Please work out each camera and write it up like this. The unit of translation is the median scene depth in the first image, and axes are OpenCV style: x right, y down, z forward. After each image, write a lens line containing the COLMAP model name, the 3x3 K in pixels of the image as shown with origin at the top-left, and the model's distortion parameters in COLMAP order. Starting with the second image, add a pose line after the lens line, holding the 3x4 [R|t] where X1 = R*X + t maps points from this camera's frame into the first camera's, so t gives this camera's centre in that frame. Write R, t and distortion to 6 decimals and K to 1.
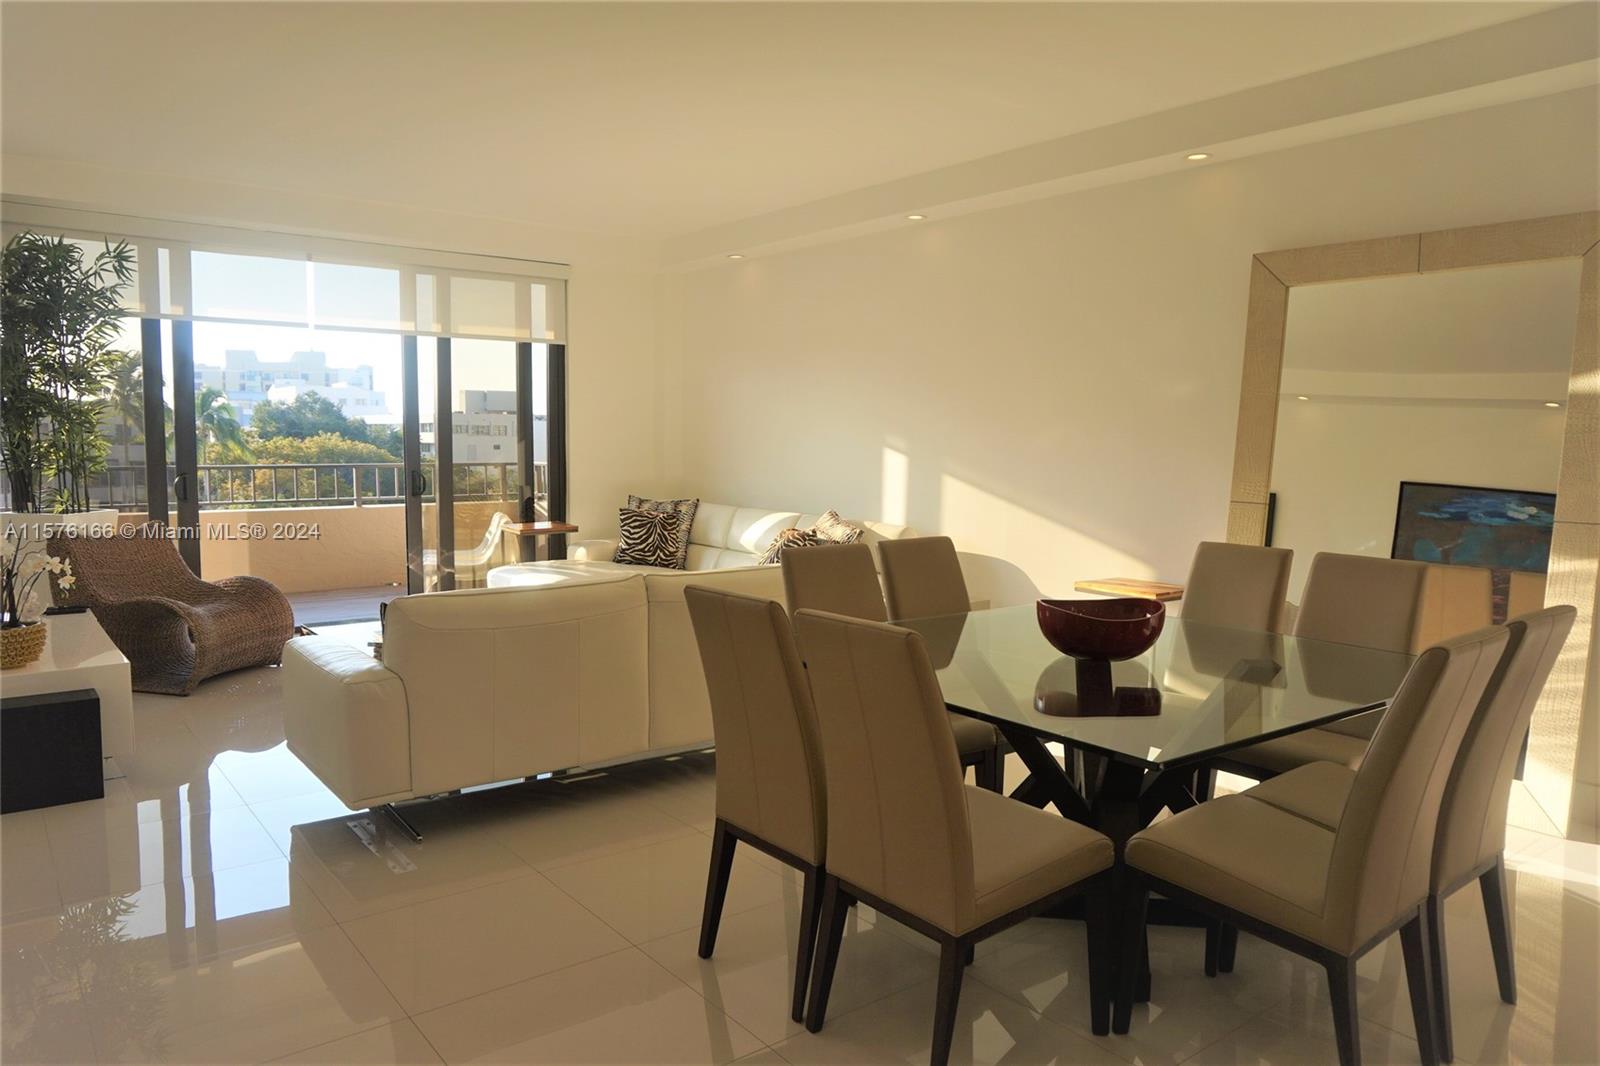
lens RADIAL K [[1088.1, 0, 803.8], [0, 1088.1, 530.2], [0, 0, 1]] dist [-0.034056, 0.026992]
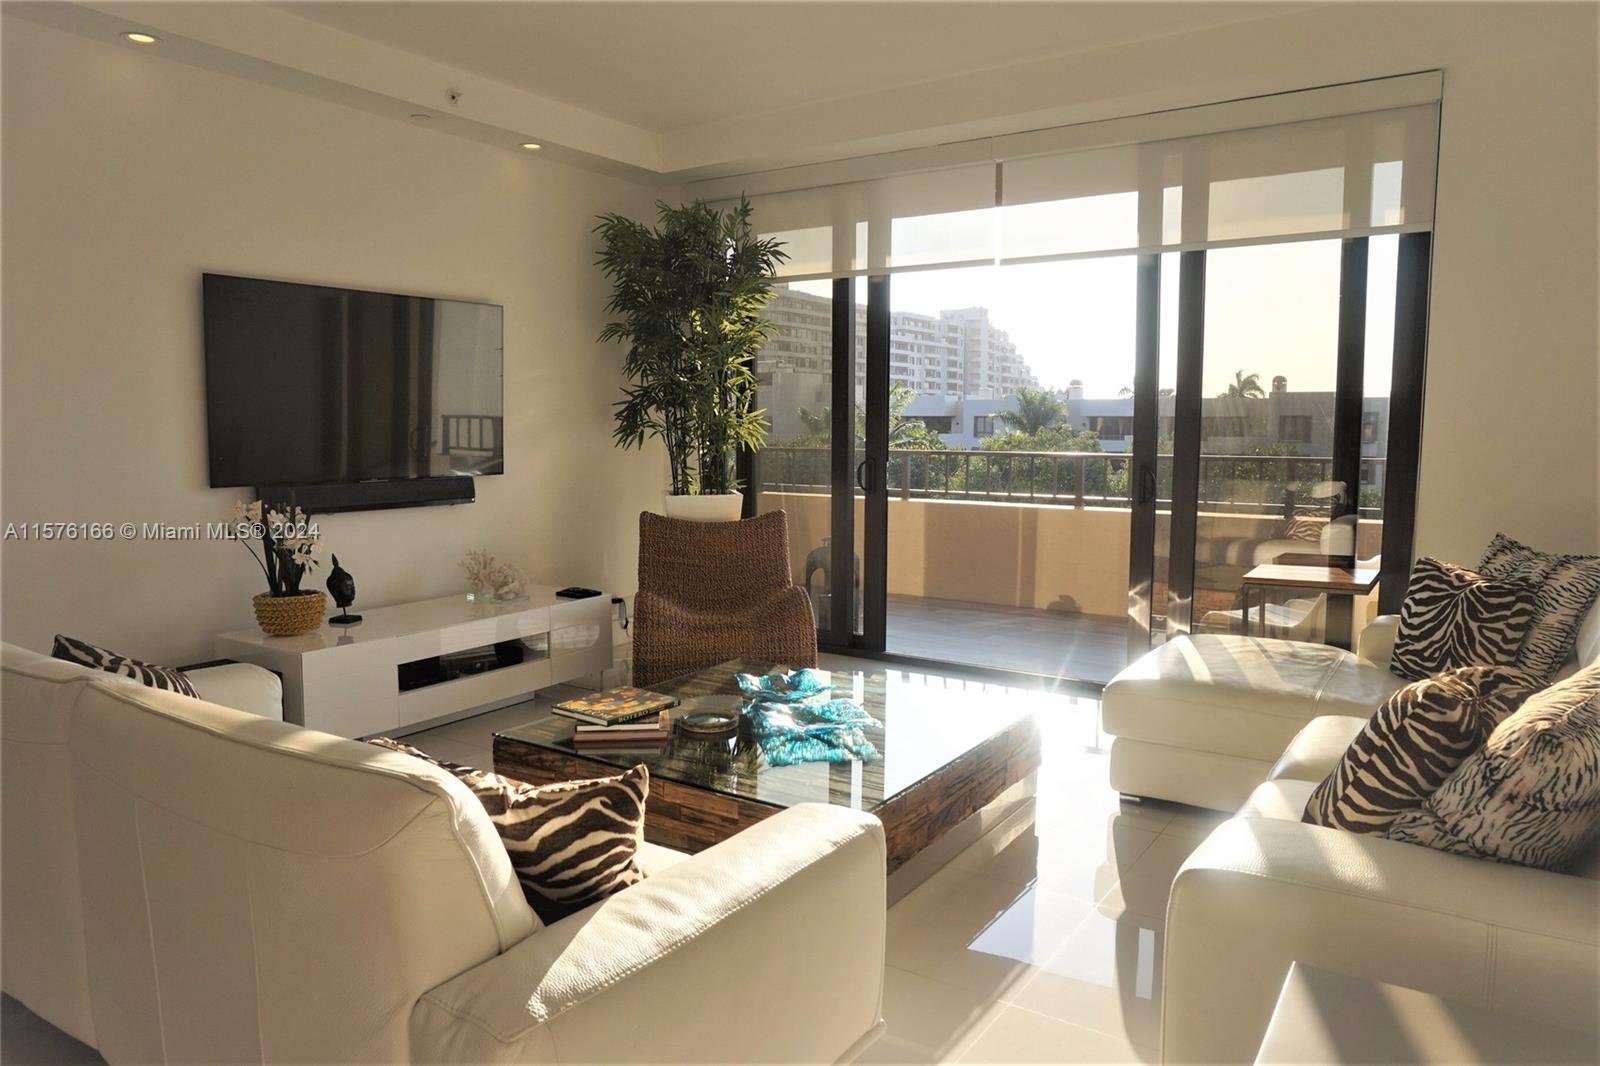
lens RADIAL K [[1081.3, 0, 808.9], [0, 1081.3, 534.7], [0, 0, 1]] dist [-0.047793, 0.040344]
pose [[0.305559, 0.090340, -0.947878, 0.196050], [-0.082280, 0.994270, 0.068237, -0.041246], [0.948611, 0.057141, 0.311241, 0.615450]]
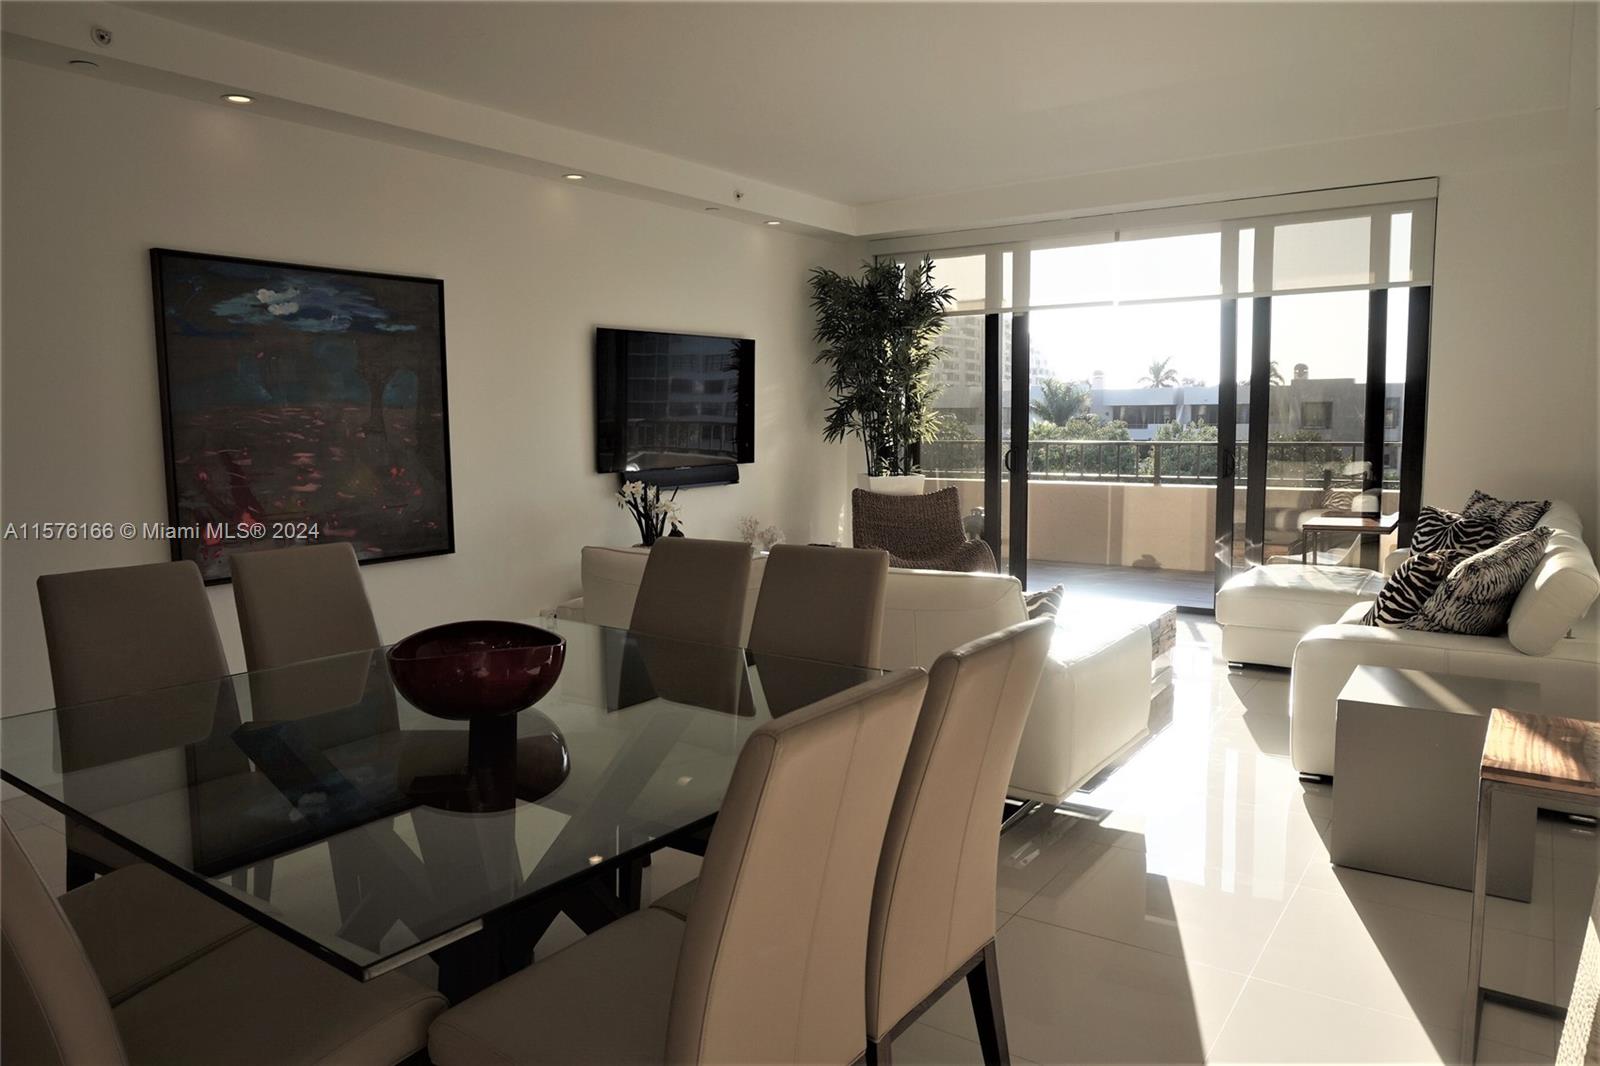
lens RADIAL K [[1088.1, 0, 803.8], [0, 1088.1, 530.2], [0, 0, 1]] dist [-0.034056, 0.026992]
pose [[0.291114, 0.088286, -0.952606, 0.408170], [-0.068441, 0.995103, 0.071310, -0.028267], [0.954237, 0.044438, 0.295731, 0.401947]]
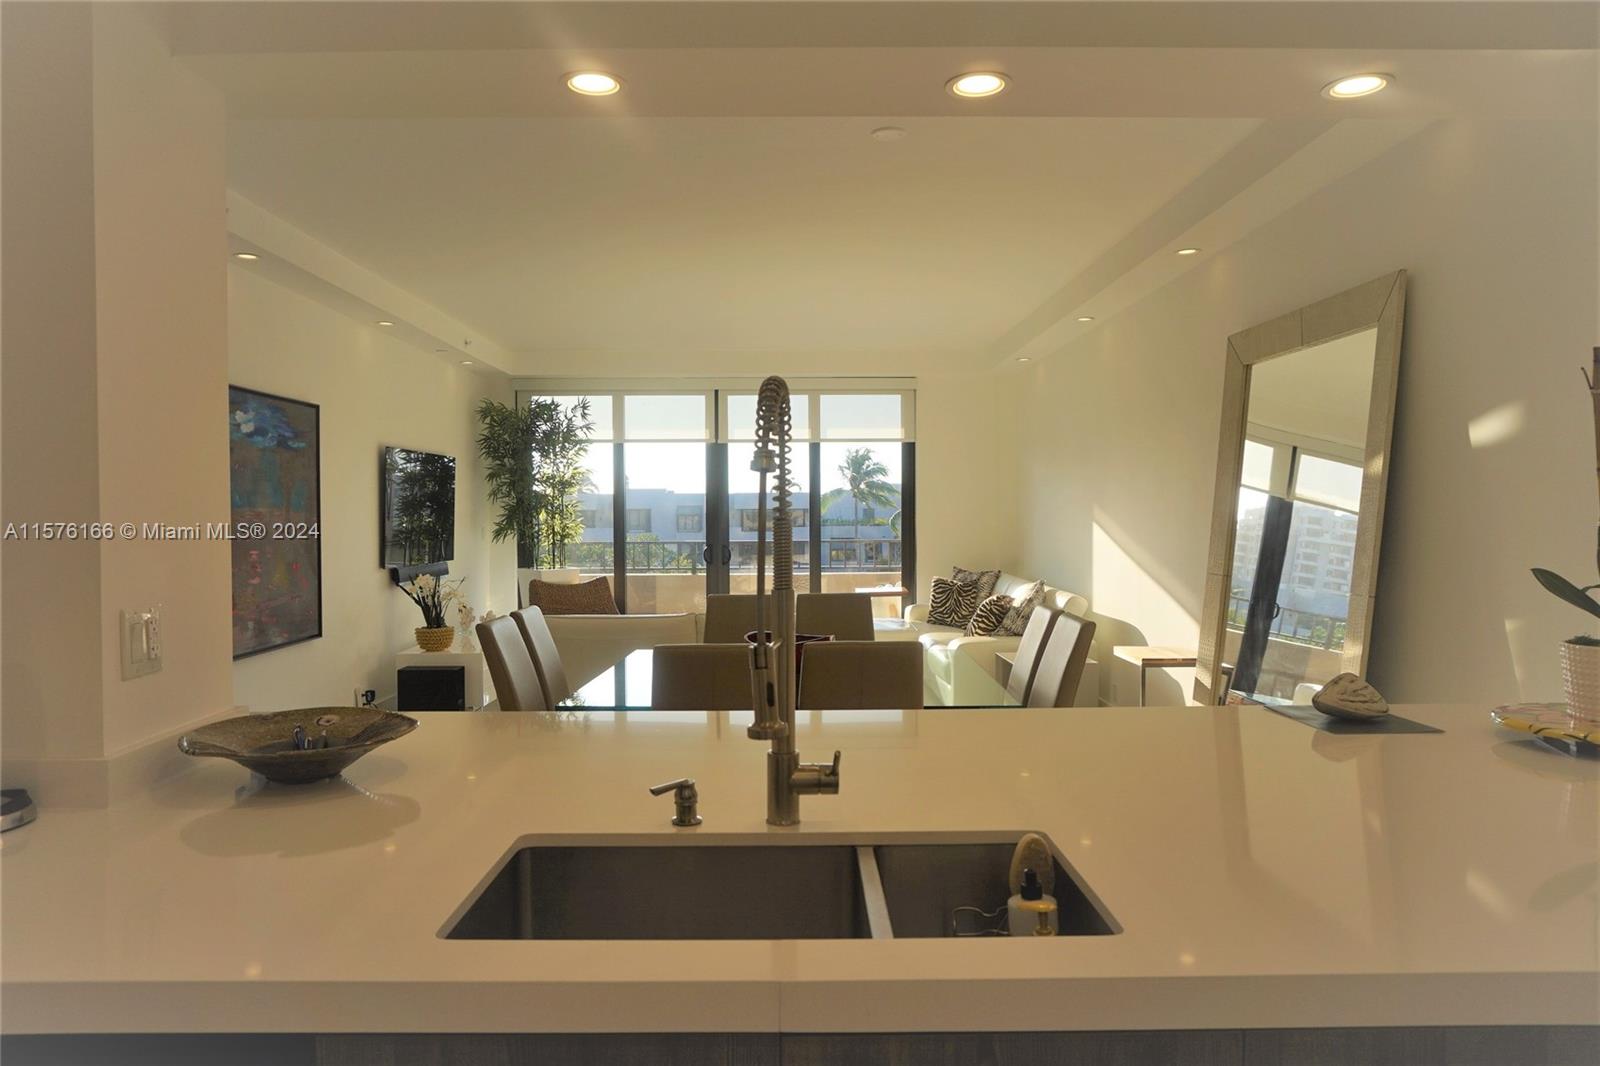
lens RADIAL K [[1088.1, 0, 803.8], [0, 1088.1, 530.2], [0, 0, 1]] dist [-0.034056, 0.026992]
pose [[0.794527, -0.003998, -0.607216, 0.454635], [-0.040620, 0.997389, -0.059717, 0.005833], [0.605869, 0.072112, 0.792290, -0.037568]]
